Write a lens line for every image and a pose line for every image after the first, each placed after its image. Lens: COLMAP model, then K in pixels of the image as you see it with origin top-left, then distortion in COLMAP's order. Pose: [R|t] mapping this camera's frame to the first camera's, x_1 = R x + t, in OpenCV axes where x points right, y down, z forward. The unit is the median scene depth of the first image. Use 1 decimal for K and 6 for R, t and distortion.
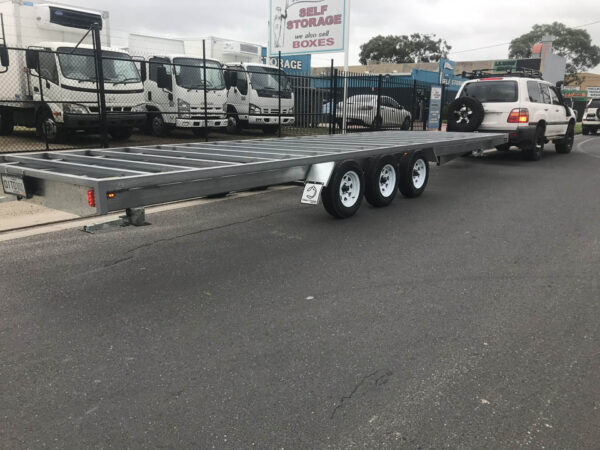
lens RADIAL K [[495.6, 0, 300.0], [0, 495.6, 225.0], [0, 0, 1]] dist [0.003958, 0.001939]
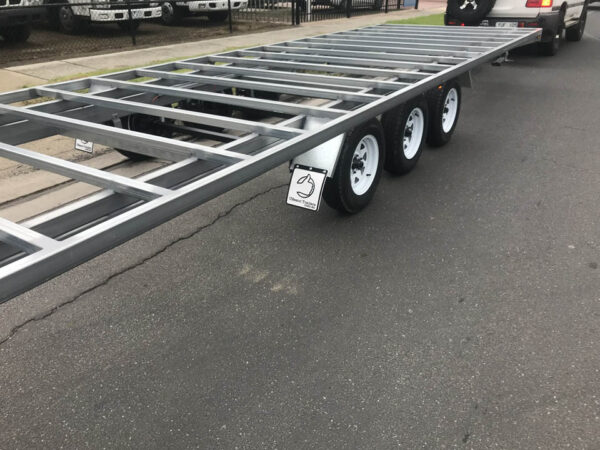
lens RADIAL K [[495.6, 0, 300.0], [0, 495.6, 225.0], [0, 0, 1]] dist [0.003958, 0.001939]
pose [[0.995485, -0.055010, 0.077356, -0.012473], [0.035571, 0.971757, 0.233287, -0.066109], [-0.088004, -0.229482, 0.969326, 0.188810]]
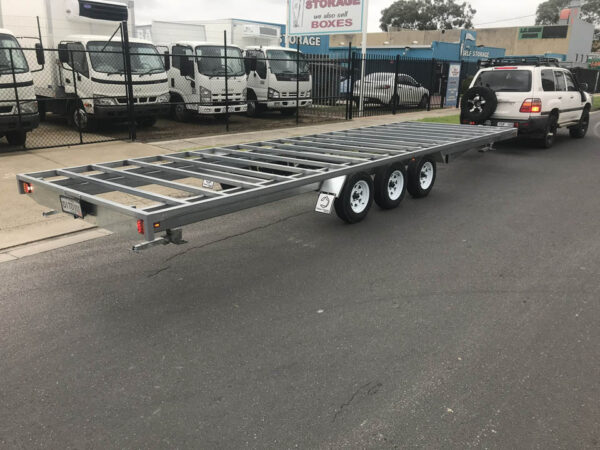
lens RADIAL K [[495.6, 0, 300.0], [0, 495.6, 225.0], [0, 0, 1]] dist [0.003958, 0.001939]
pose [[0.999339, 0.010412, -0.034836, 0.002677], [-0.008039, 0.997682, 0.067571, -0.038020], [0.035459, -0.067246, 0.997106, -0.050730]]
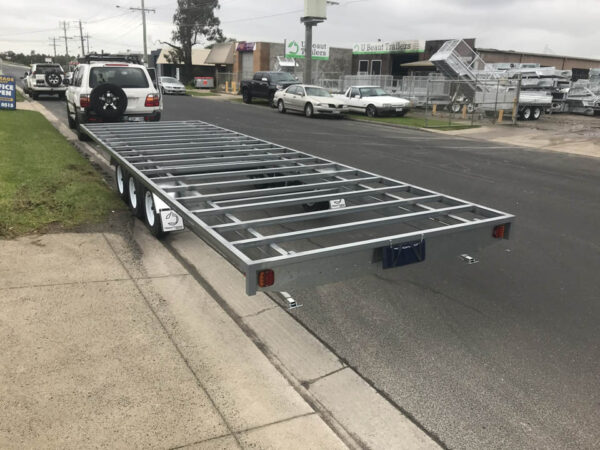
lens RADIAL K [[490.3, 0, 300.0], [0, 490.3, 225.0], [0, 0, 1]] dist [0.003532, -0.005548]
pose [[0.372343, -0.269482, 0.888110, -0.470752], [0.183645, 0.959390, 0.214117, -0.118946], [-0.909744, 0.083372, 0.406711, 0.252062]]
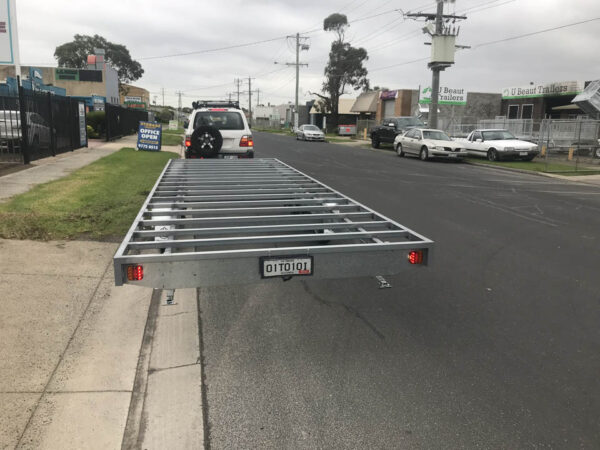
lens RADIAL K [[495.6, 0, 300.0], [0, 495.6, 225.0], [0, 0, 1]] dist [0.003958, 0.001939]
pose [[0.640111, -0.157317, 0.752004, -0.409816], [0.163382, 0.984296, 0.066840, -0.070782], [-0.750709, 0.080078, 0.655761, 0.103978]]
